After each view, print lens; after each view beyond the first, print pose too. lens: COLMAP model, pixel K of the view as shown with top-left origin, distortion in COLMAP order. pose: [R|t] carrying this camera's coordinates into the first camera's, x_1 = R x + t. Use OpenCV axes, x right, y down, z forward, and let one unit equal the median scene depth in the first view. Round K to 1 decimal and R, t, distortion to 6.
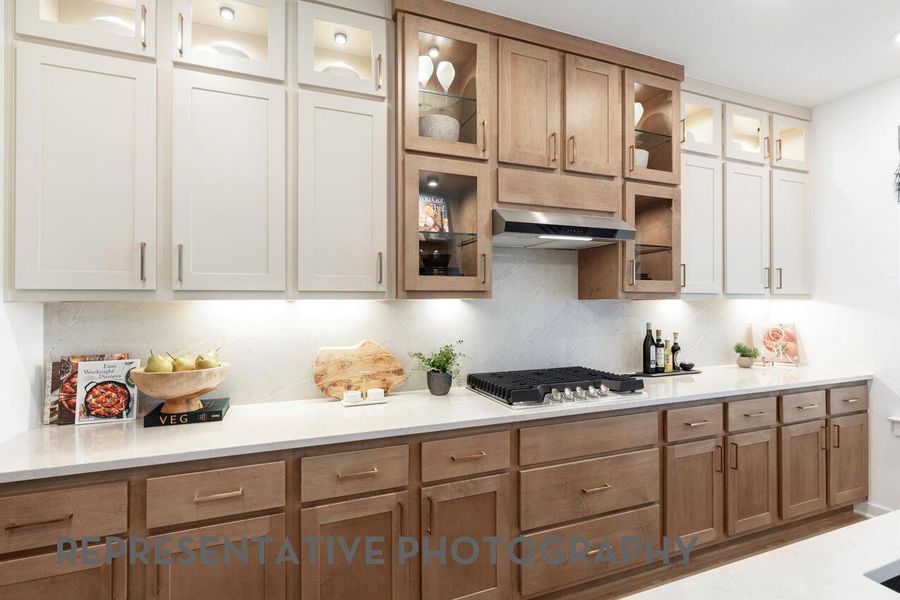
lens RADIAL K [[444.9, 0, 453.9], [0, 444.9, 287.0], [0, 0, 1]] dist [0.001233, -0.001696]
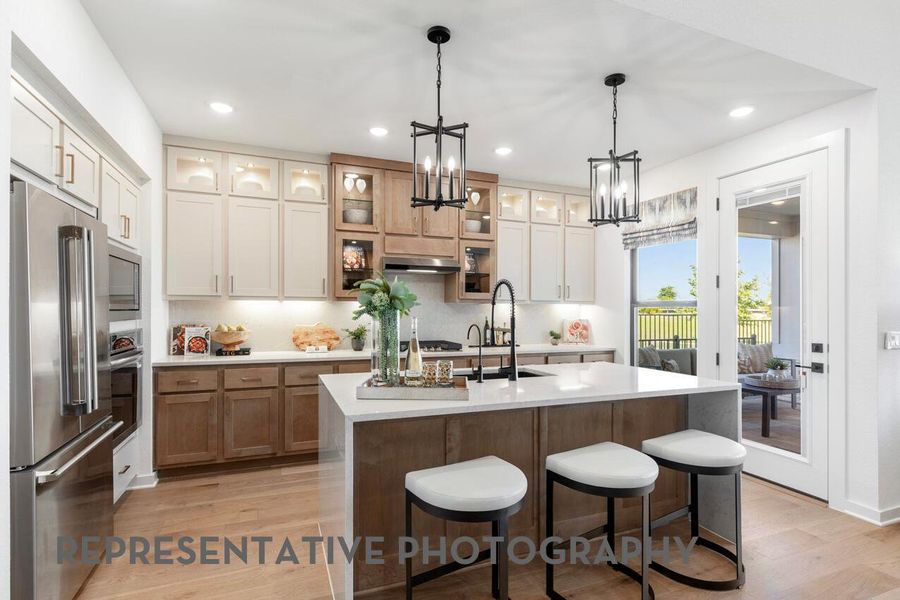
lens RADIAL K [[444.9, 0, 447.5], [0, 444.9, 303.9], [0, 0, 1]] dist [0.001233, -0.001696]
pose [[0.999892, 0.013853, 0.004943, 0.377633], [-0.014008, 0.999362, 0.032857, -0.033407], [-0.004485, -0.032923, 0.999448, -1.015879]]
